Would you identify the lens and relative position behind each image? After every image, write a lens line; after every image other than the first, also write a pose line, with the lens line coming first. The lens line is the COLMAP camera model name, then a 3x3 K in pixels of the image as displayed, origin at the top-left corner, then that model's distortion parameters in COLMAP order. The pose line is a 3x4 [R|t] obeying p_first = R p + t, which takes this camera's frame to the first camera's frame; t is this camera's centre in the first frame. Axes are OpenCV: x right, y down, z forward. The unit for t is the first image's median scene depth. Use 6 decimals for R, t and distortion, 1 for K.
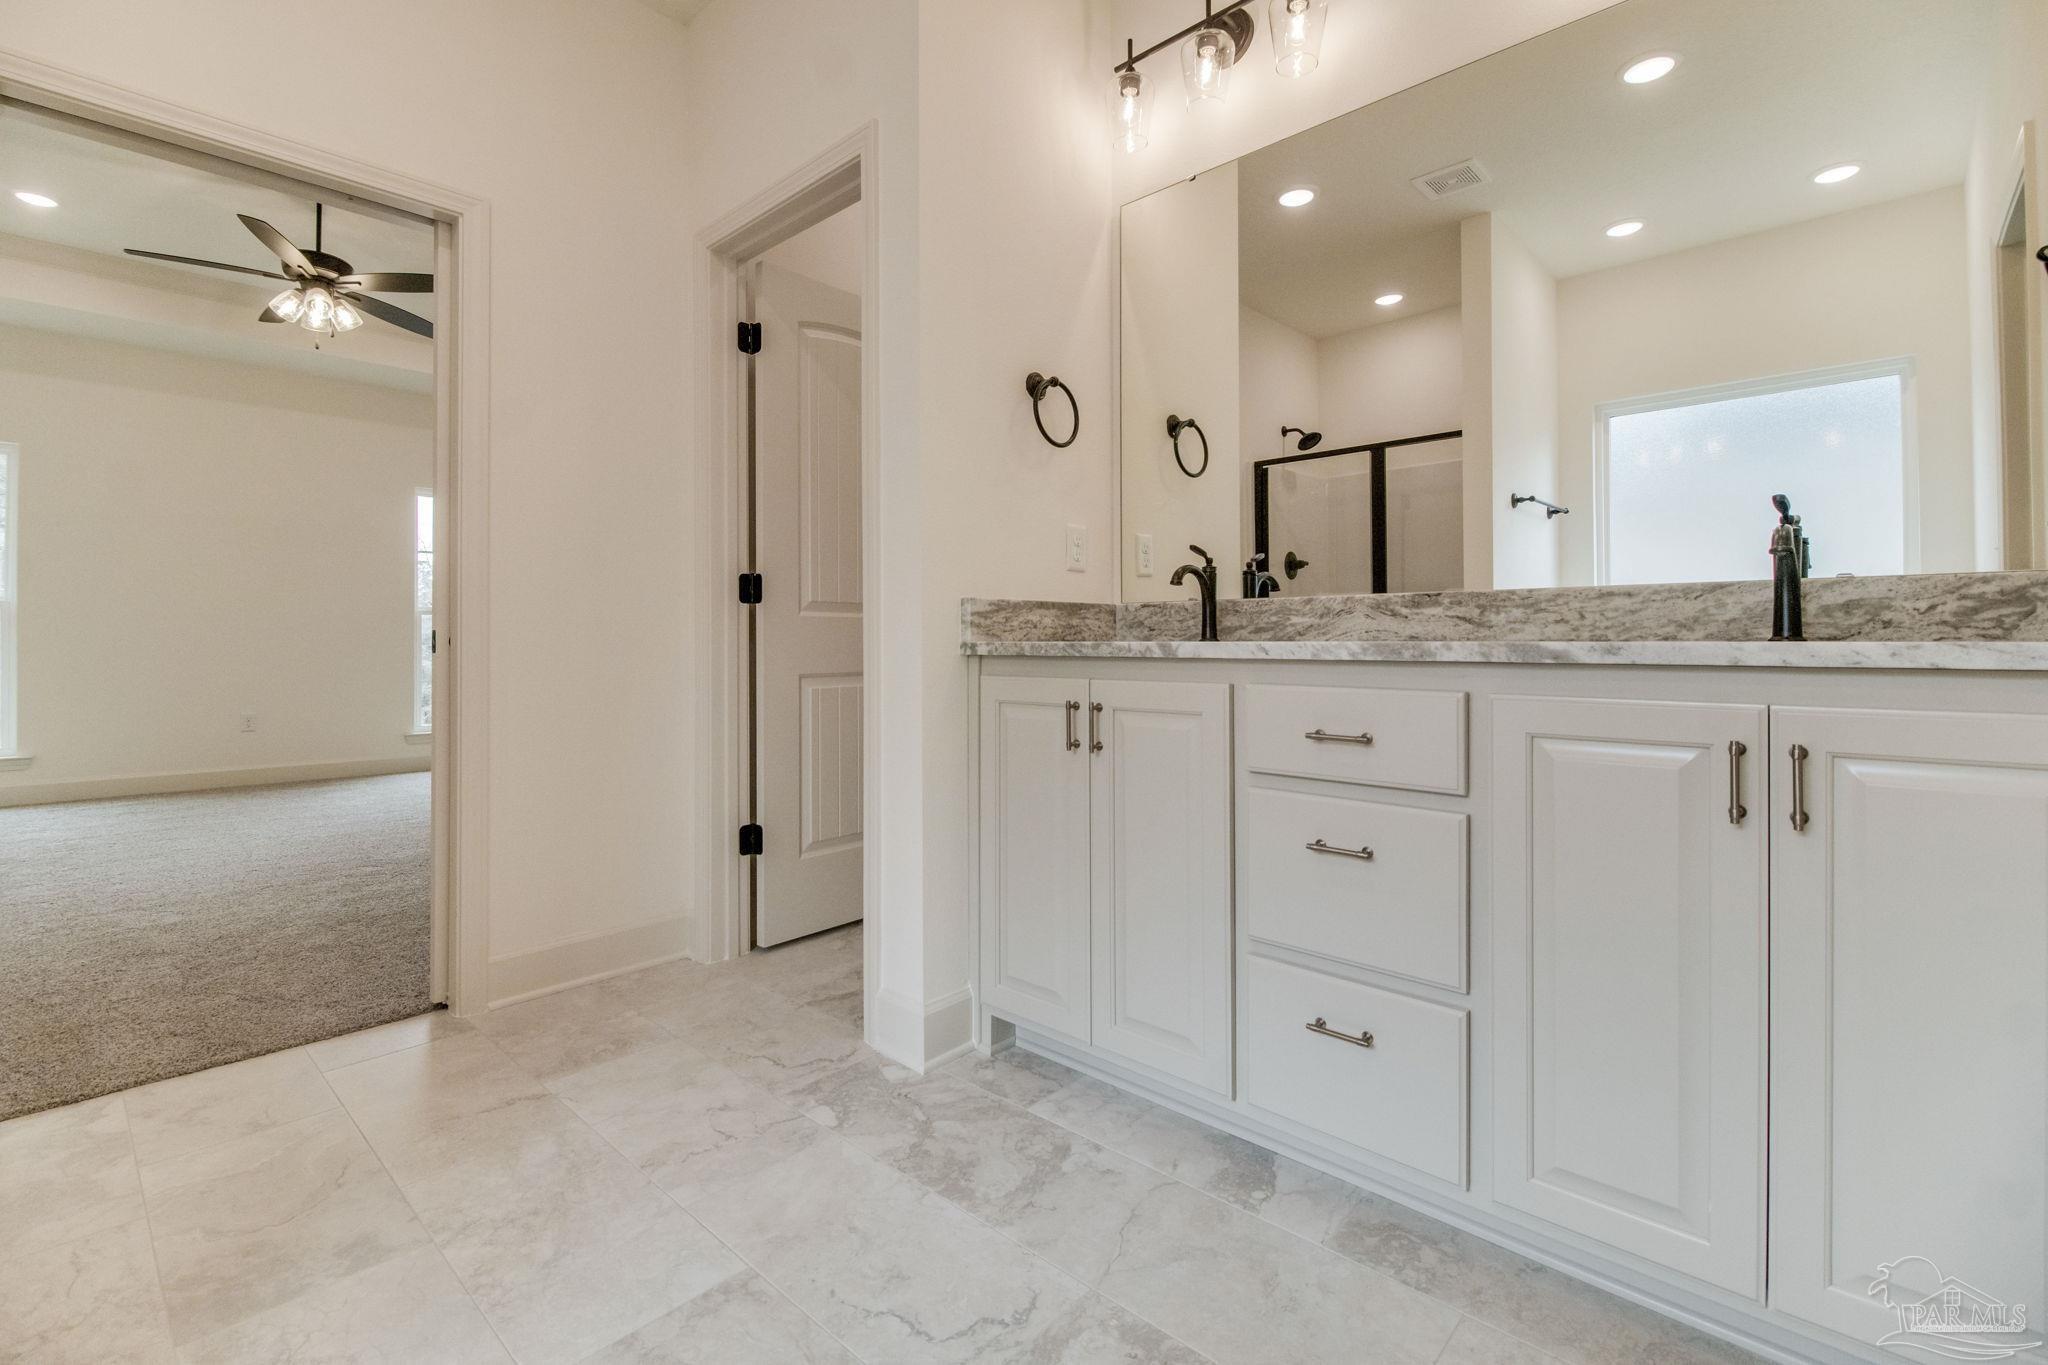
lens RADIAL K [[929.2, 0, 1020.5], [0, 929.2, 645.4], [0, 0, 1]] dist [0.000162, -0.000239]
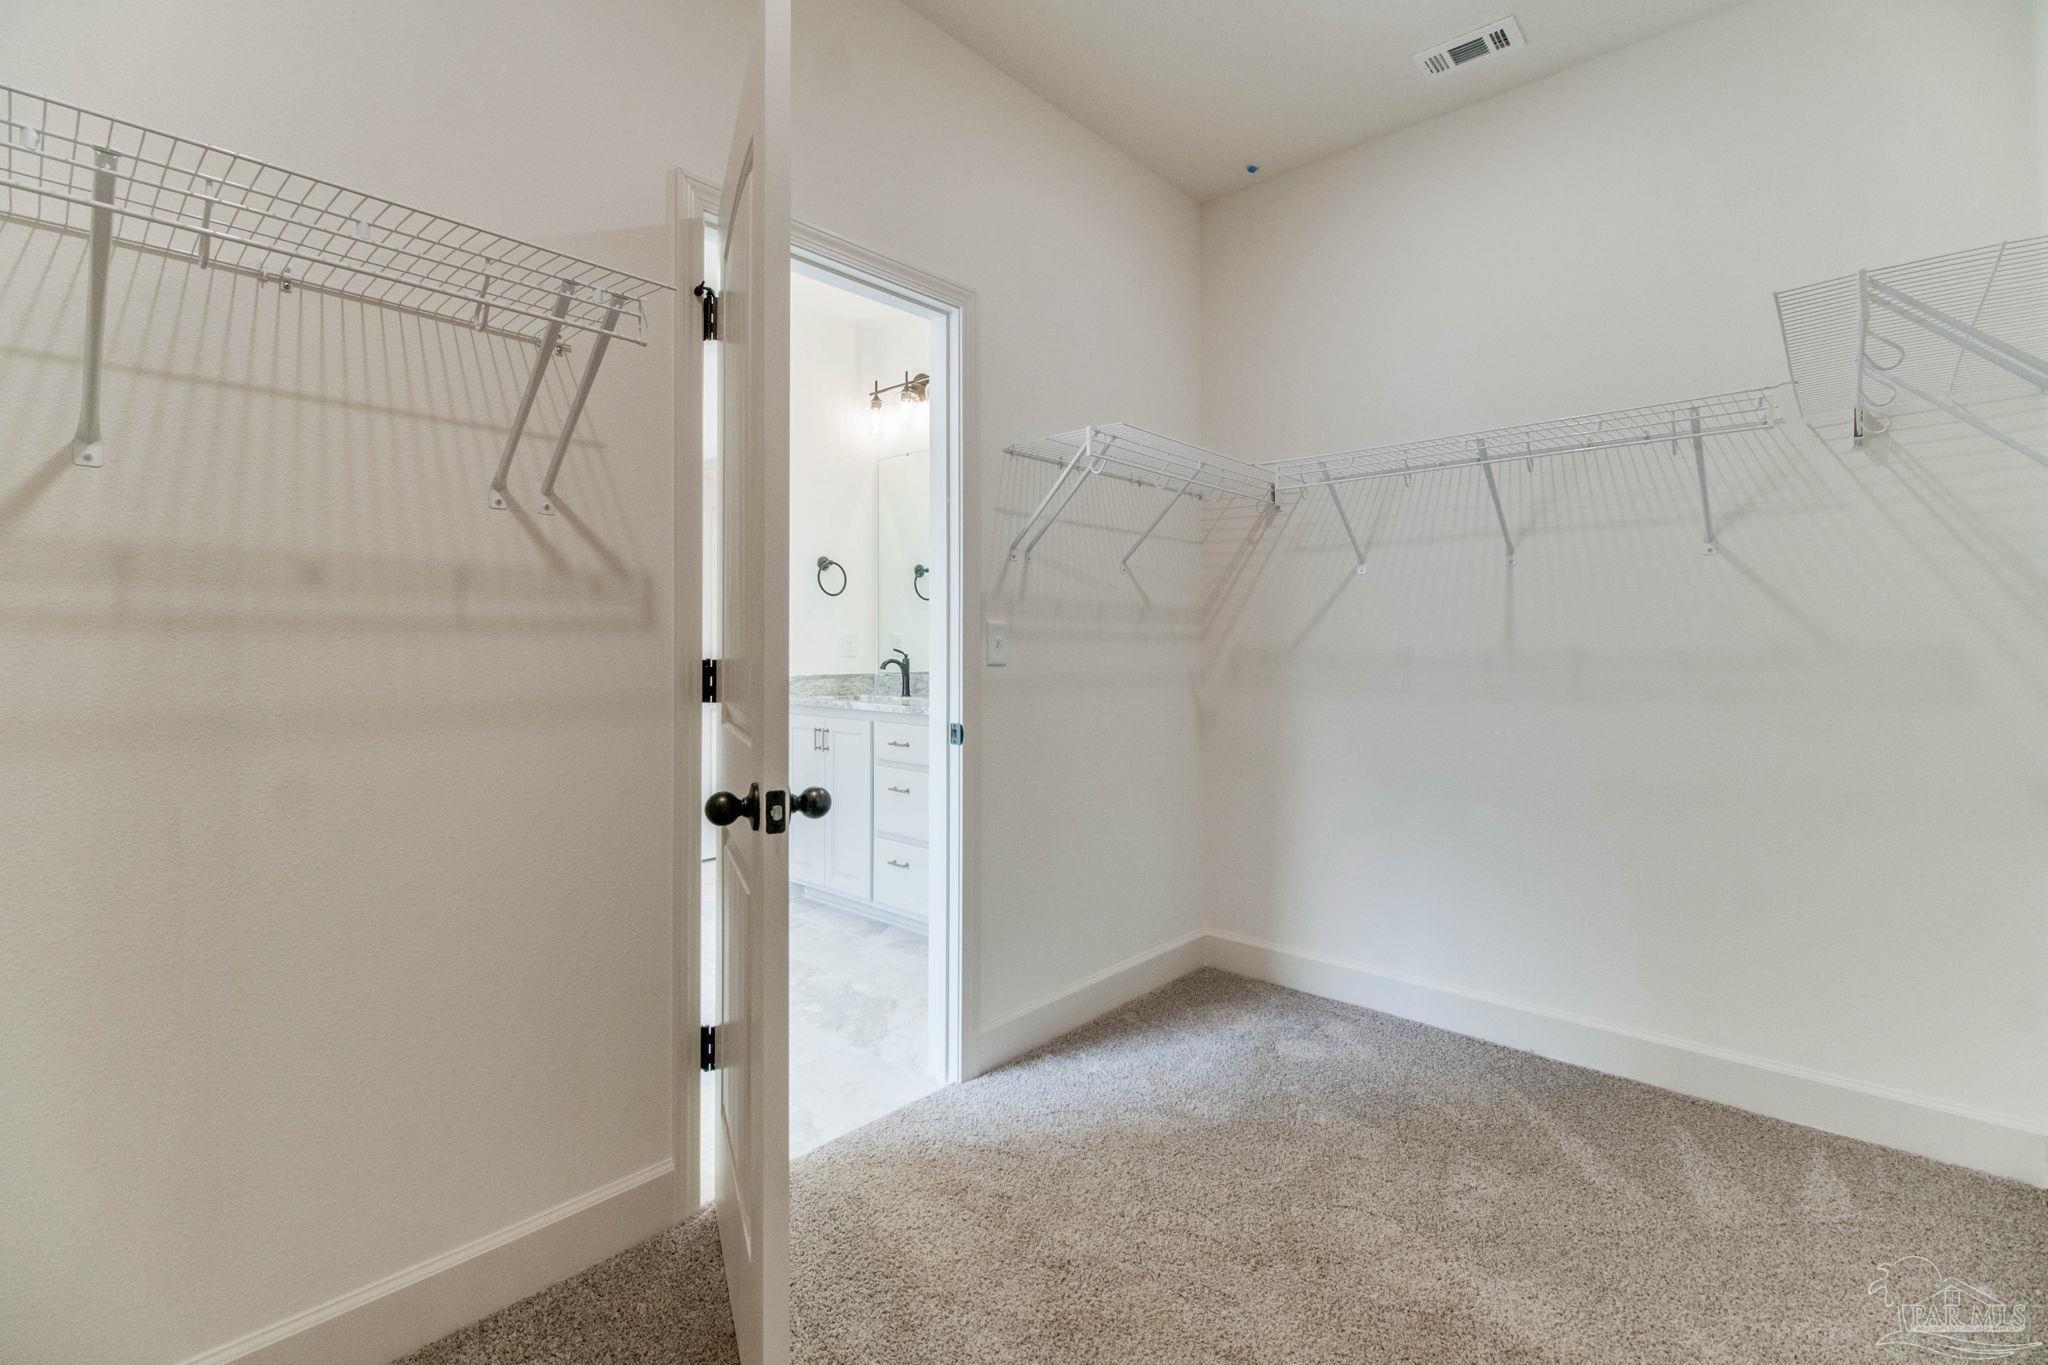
lens RADIAL K [[929.2, 0, 1020.5], [0, 929.2, 645.4], [0, 0, 1]] dist [0.000162, -0.000239]
pose [[0.999978, 0.002646, 0.006060, 0.542959], [-0.002592, 0.999958, -0.008824, -0.119568], [-0.006083, 0.008808, 0.999943, -1.230858]]
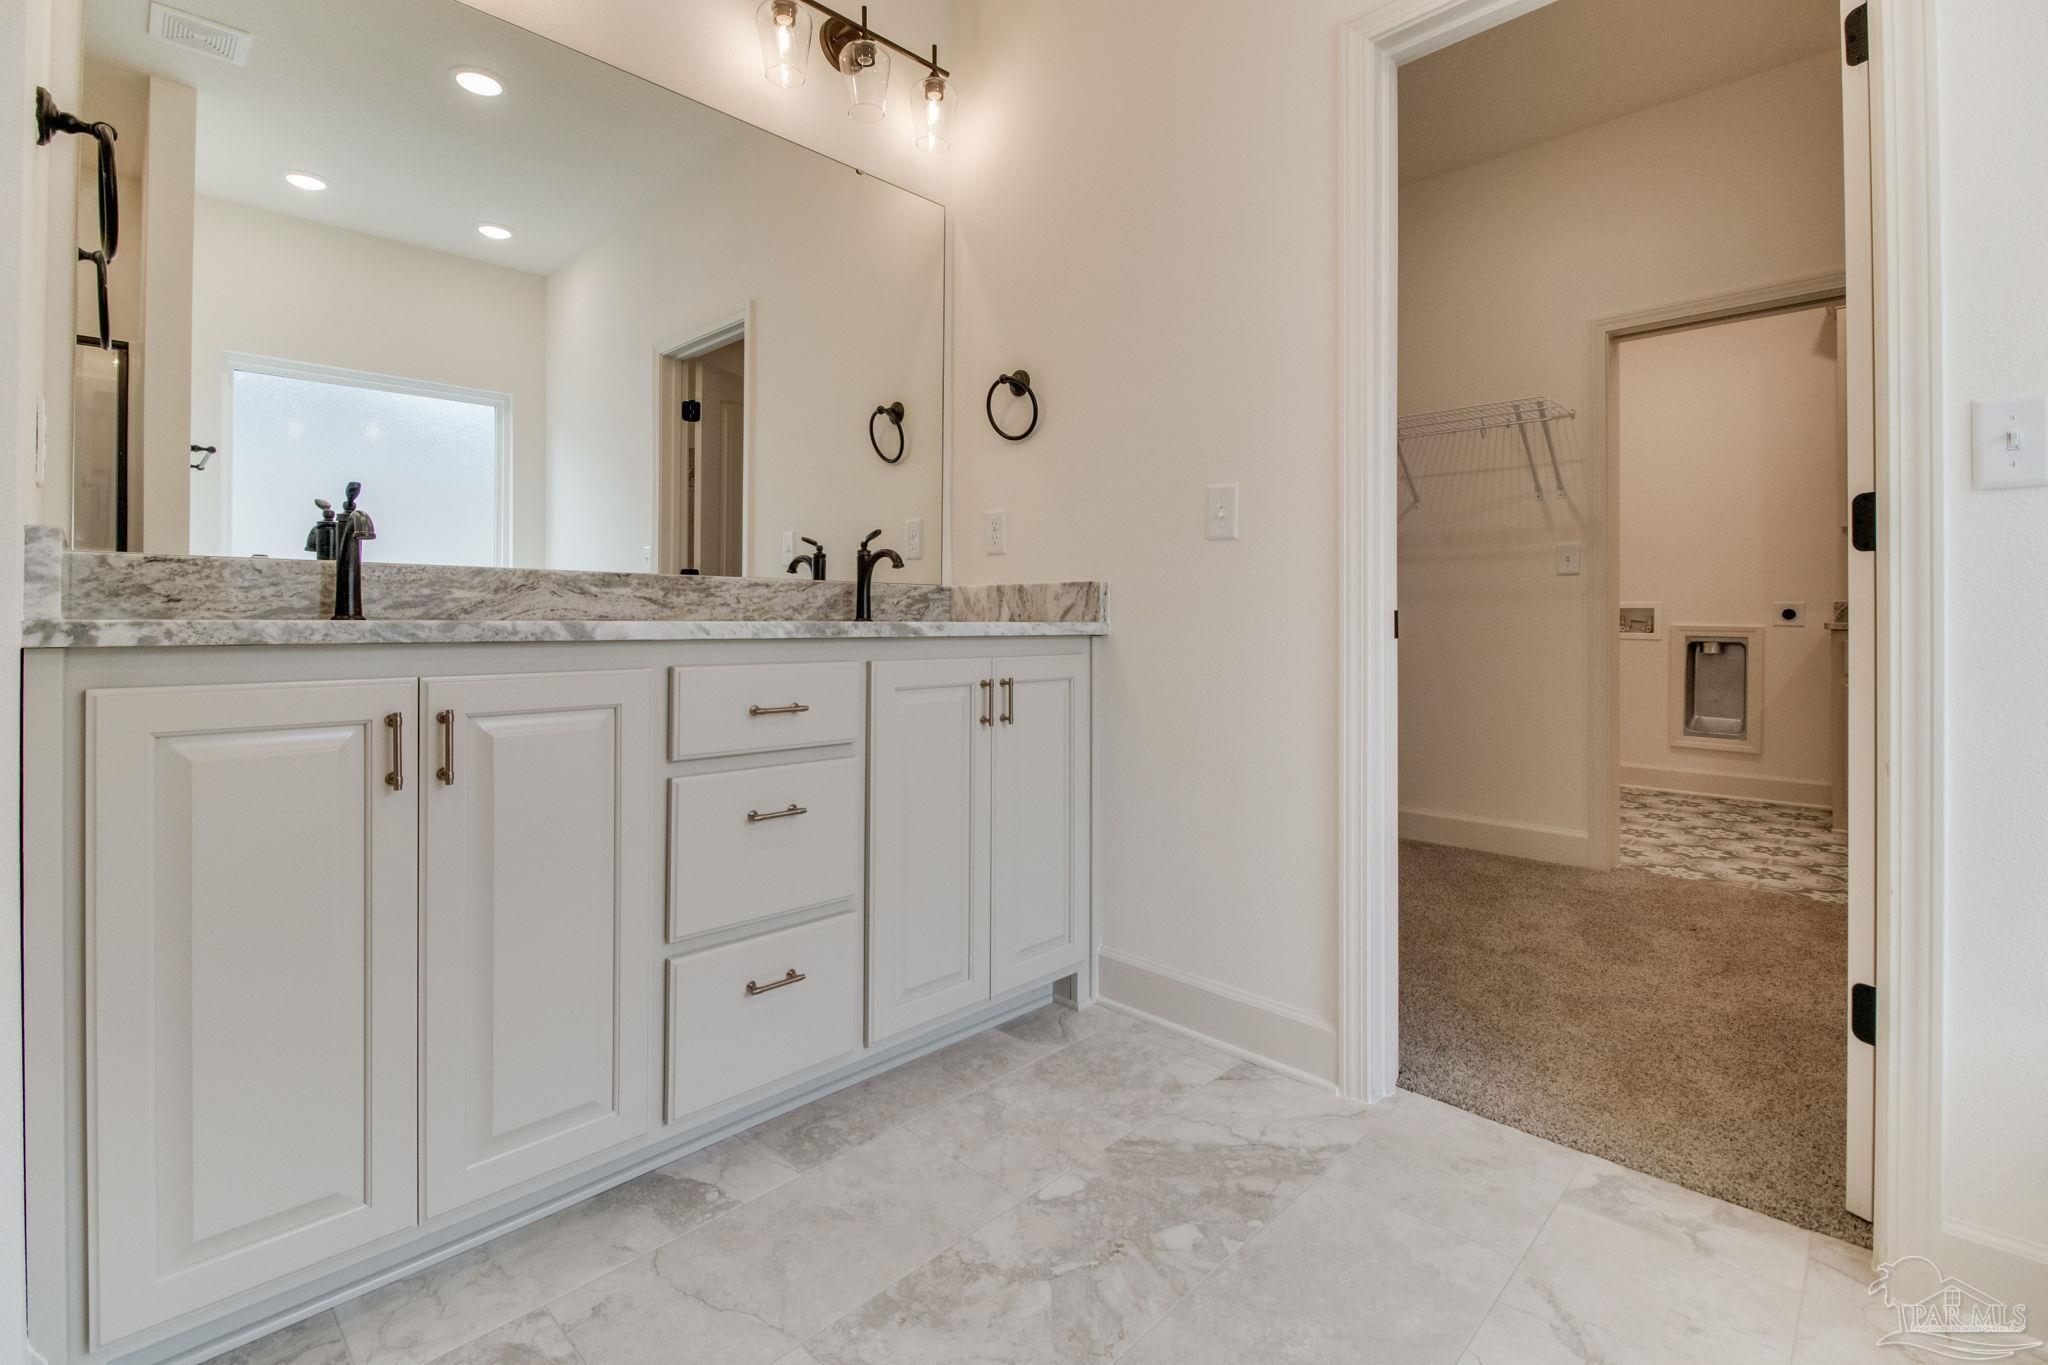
lens RADIAL K [[917.0, 0, 1027.8], [0, 917.0, 626.3], [0, 0, 1]] dist [0.009932, -0.011528]
pose [[0.010709, -0.004406, 0.999933, -0.602579], [0.001010, 0.999990, 0.004396, -0.002377], [-0.999942, 0.000963, 0.010713, 0.579219]]
